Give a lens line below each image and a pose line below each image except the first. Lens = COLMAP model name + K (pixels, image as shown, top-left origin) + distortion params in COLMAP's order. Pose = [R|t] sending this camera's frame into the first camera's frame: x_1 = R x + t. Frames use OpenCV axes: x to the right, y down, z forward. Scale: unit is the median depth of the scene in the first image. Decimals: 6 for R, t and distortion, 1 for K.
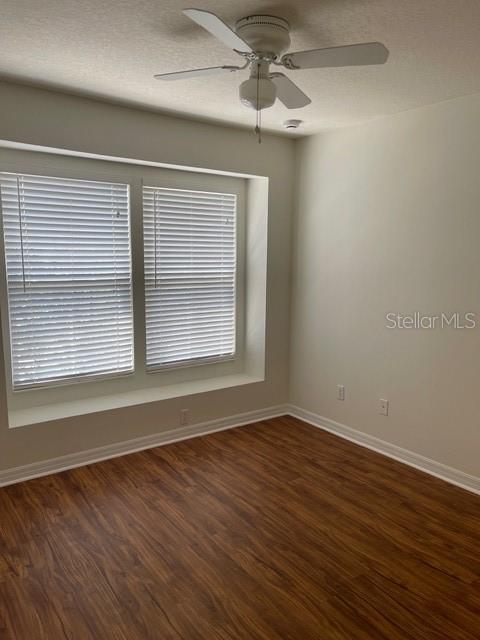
lens RADIAL K [[467.6, 0, 240.0], [0, 467.6, 320.0], [0, 0, 1]] dist [-0.001943, -0.007881]
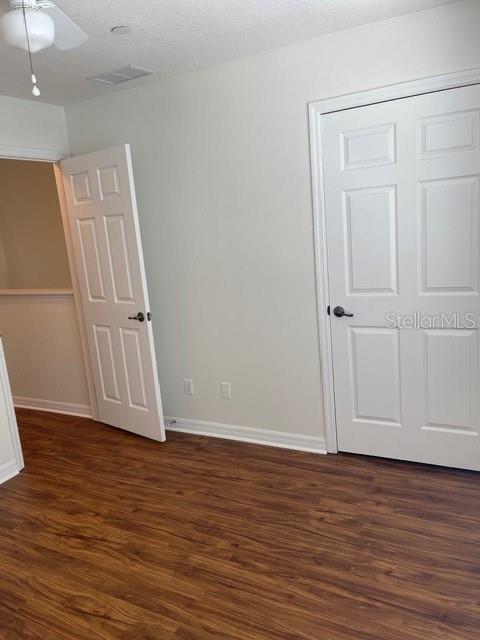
lens RADIAL K [[467.6, 0, 240.0], [0, 467.6, 320.0], [0, 0, 1]] dist [-0.001943, -0.007881]
pose [[-0.892563, 0.145702, -0.426735, 0.095107], [0.000435, 0.946637, 0.322303, -0.226901], [0.450923, 0.287489, -0.844996, 1.522941]]
